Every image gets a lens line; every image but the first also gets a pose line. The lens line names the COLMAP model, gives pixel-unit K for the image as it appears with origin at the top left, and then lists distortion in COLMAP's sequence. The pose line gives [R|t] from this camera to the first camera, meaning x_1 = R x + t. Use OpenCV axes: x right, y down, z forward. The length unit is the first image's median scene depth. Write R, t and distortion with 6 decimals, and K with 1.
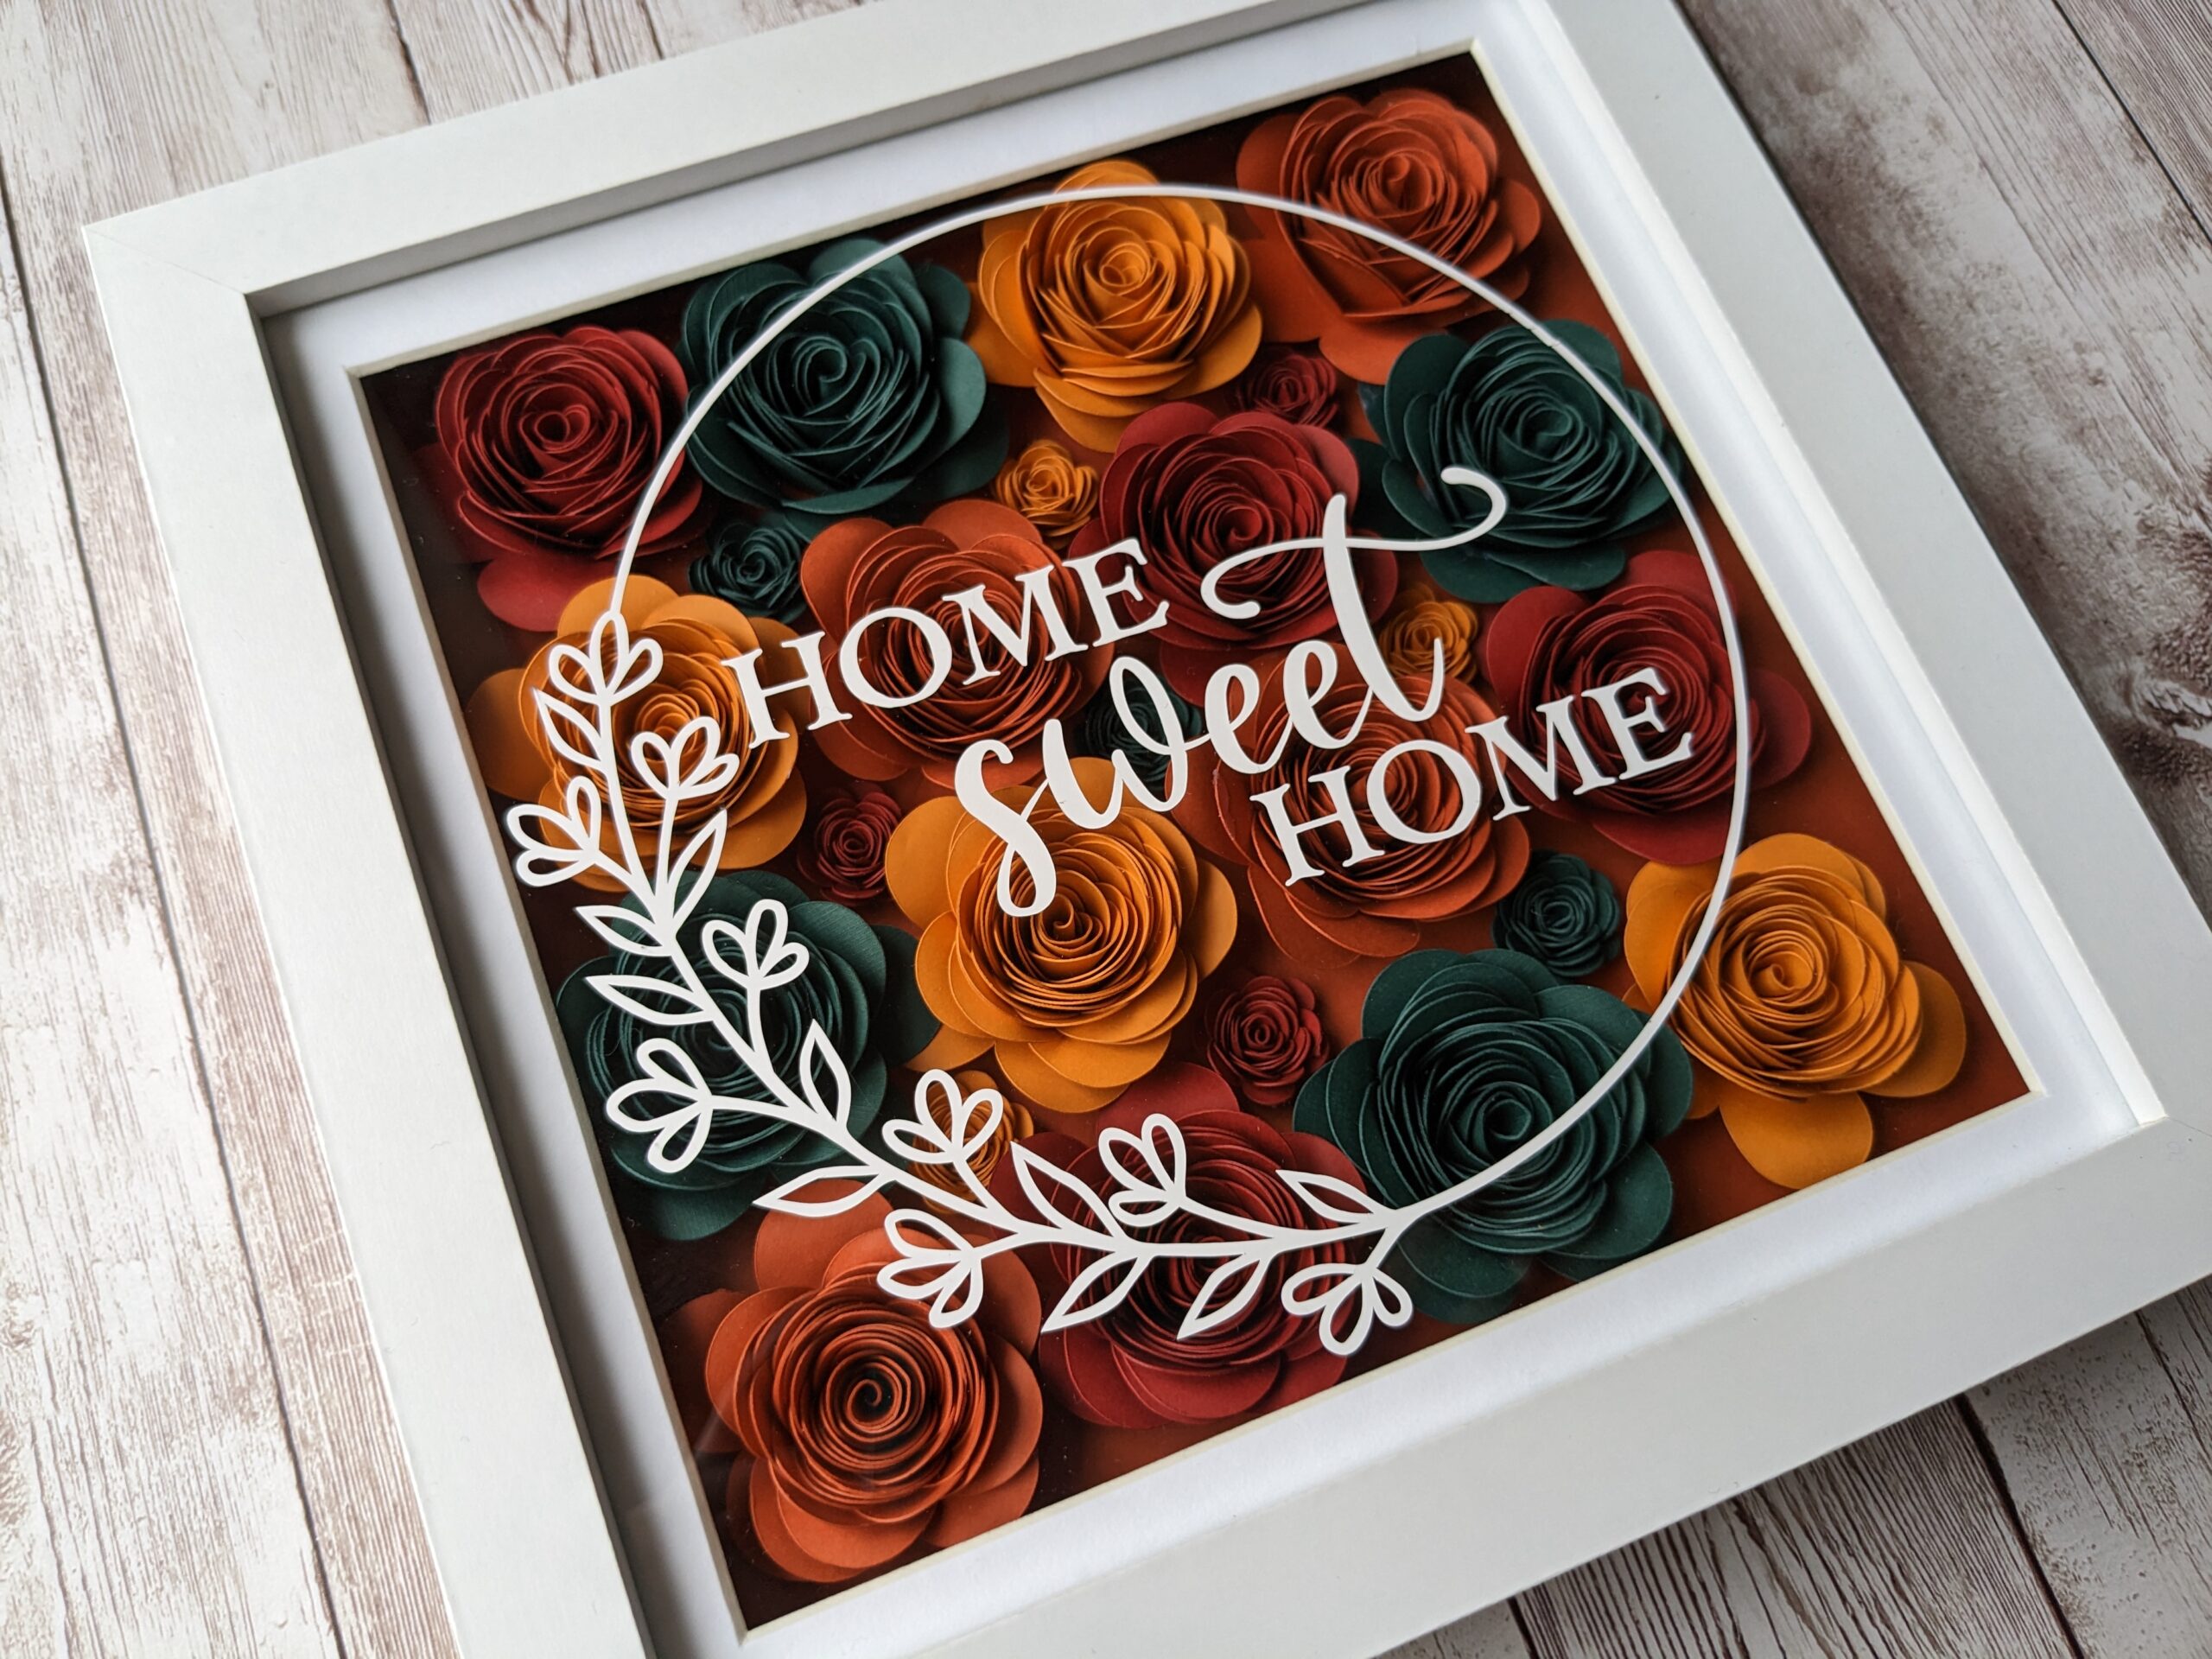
lens RADIAL K [[1745.1, 0, 1057.3], [0, 1745.1, 854.8], [0, 0, 1]] dist [0.018456, -0.068320]
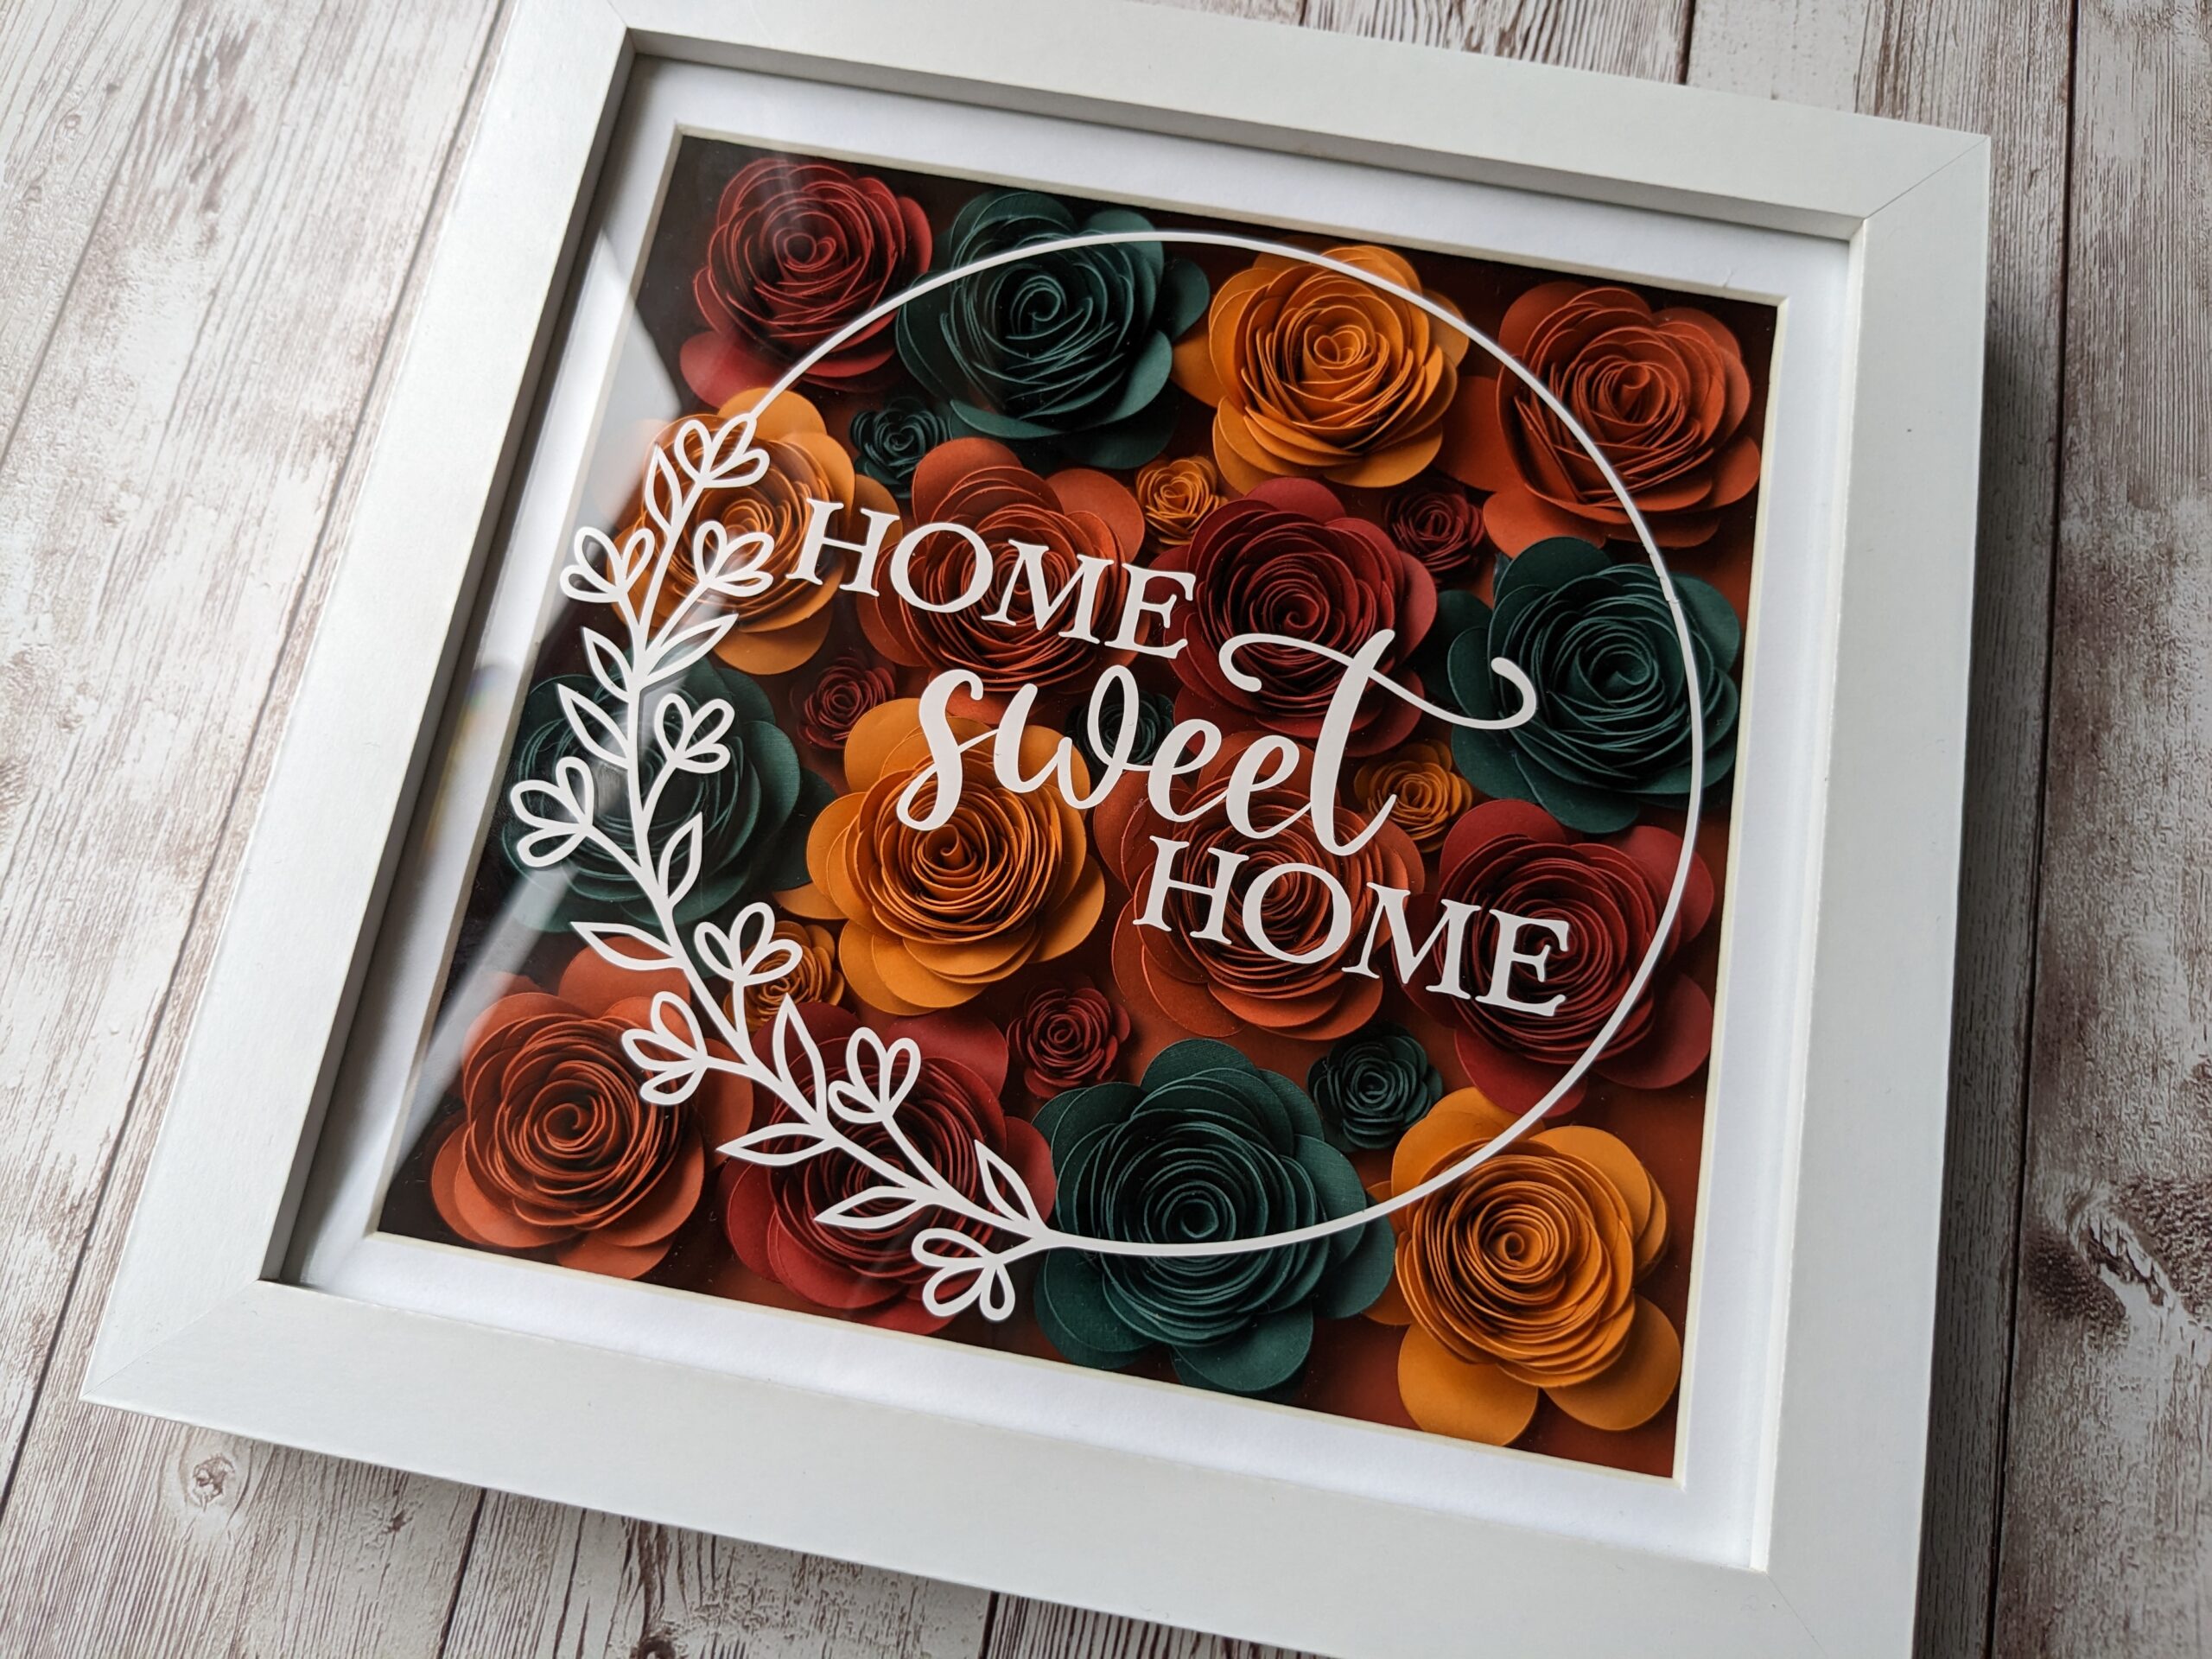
lens RADIAL K [[1741.3, 0, 1056.4], [0, 1741.3, 819.7], [0, 0, 1]] dist [0.022658, -0.070846]
pose [[0.849791, 0.491964, -0.189277, 0.254548], [-0.487602, 0.870068, 0.072287, -0.089228], [0.200246, 0.030863, 0.979259, -0.056815]]
